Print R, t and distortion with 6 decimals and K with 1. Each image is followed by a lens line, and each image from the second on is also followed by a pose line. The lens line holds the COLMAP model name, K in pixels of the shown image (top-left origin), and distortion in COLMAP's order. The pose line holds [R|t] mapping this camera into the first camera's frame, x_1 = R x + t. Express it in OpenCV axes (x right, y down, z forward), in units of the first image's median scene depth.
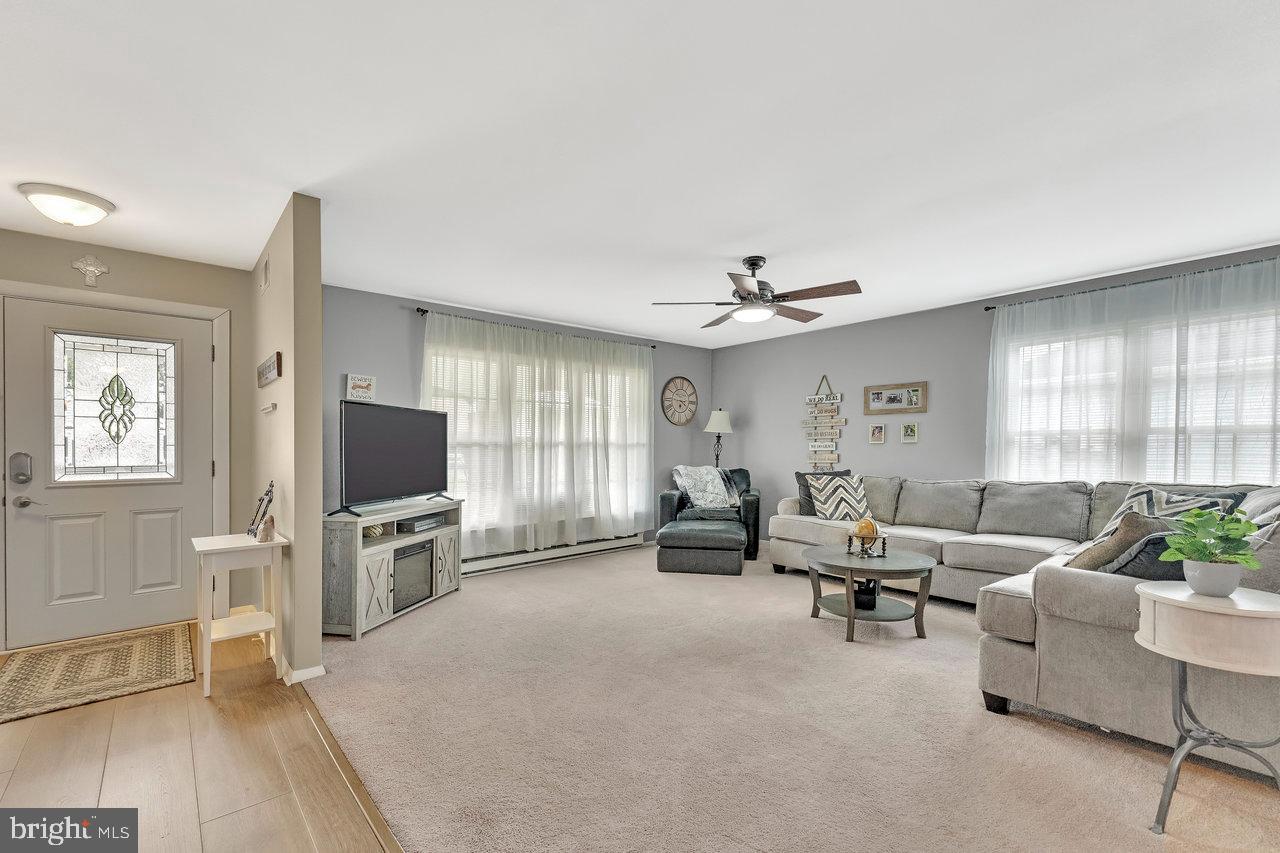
lens RADIAL K [[512.1, 0, 615.1], [0, 512.1, 453.8], [0, 0, 1]] dist [-0.000548, 0.000217]
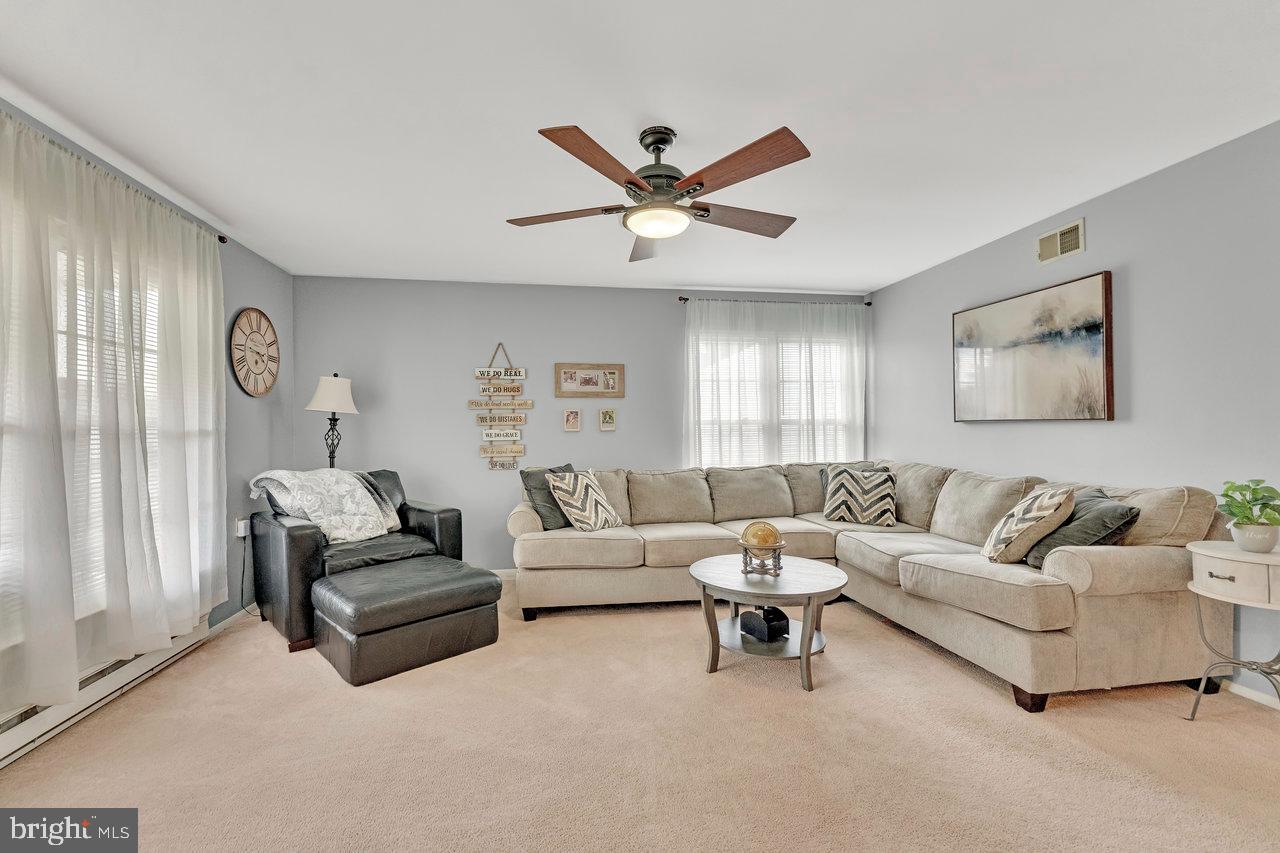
lens RADIAL K [[543.1, 0, 642.2], [0, 543.1, 436.3], [0, 0, 1]] dist [0.004065, -0.000110]
pose [[0.517152, -0.004627, 0.855881, -0.189387], [0.014489, 0.999889, -0.003349, -0.006717], [-0.855771, 0.014133, 0.517162, 0.409802]]
